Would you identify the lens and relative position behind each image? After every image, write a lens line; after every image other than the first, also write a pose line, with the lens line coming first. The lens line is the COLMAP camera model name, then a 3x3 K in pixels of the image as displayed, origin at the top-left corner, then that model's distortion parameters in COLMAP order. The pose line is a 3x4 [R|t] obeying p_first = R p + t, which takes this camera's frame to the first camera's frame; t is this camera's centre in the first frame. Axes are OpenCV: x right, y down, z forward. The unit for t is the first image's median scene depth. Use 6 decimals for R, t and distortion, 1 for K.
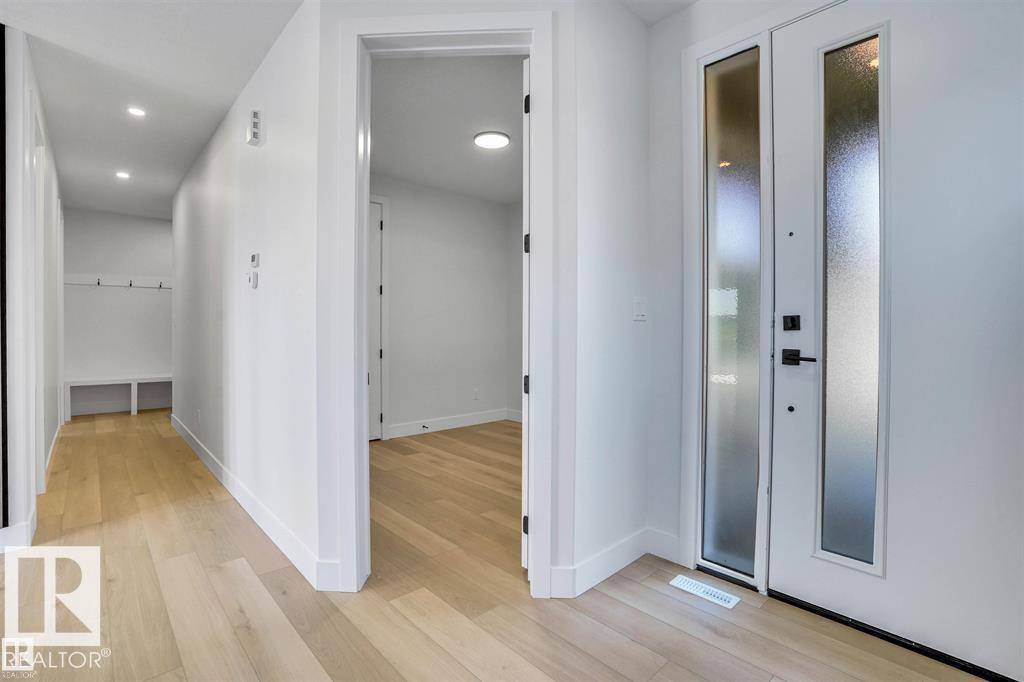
lens RADIAL K [[463.0, 0, 506.7], [0, 463.0, 340.0], [0, 0, 1]] dist [0.001395, 0.000541]
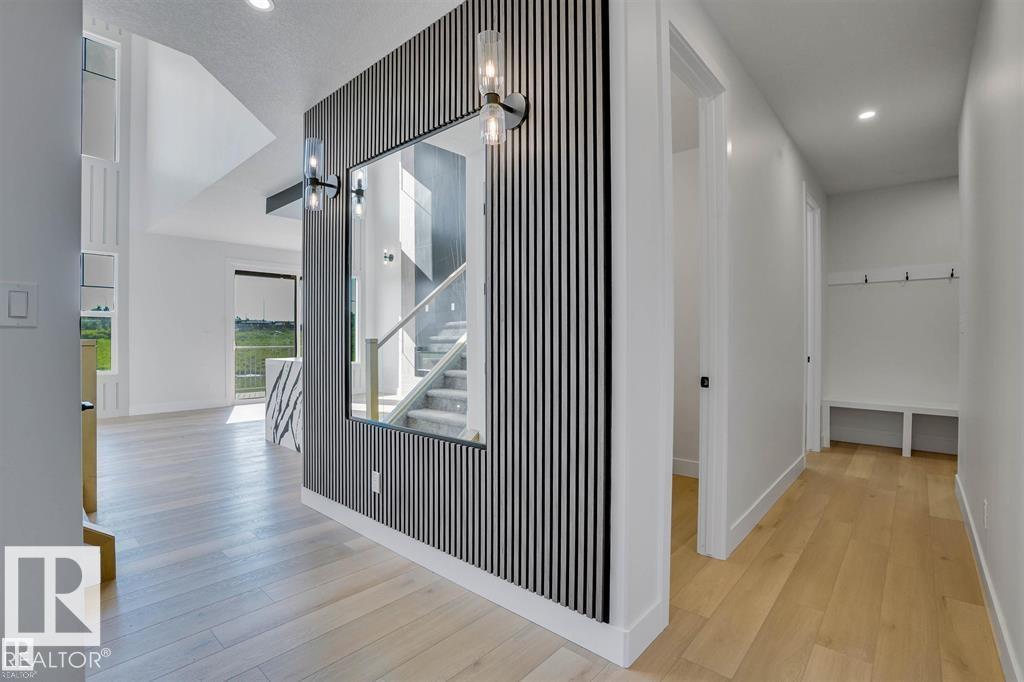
lens RADIAL K [[463.0, 0, 506.7], [0, 463.0, 340.0], [0, 0, 1]] dist [0.001395, 0.000541]
pose [[0.107327, 0.001552, -0.994223, -0.150908], [-0.014467, 0.999895, -0.000001, -0.011511], [0.994119, 0.014383, 0.107338, 0.297344]]
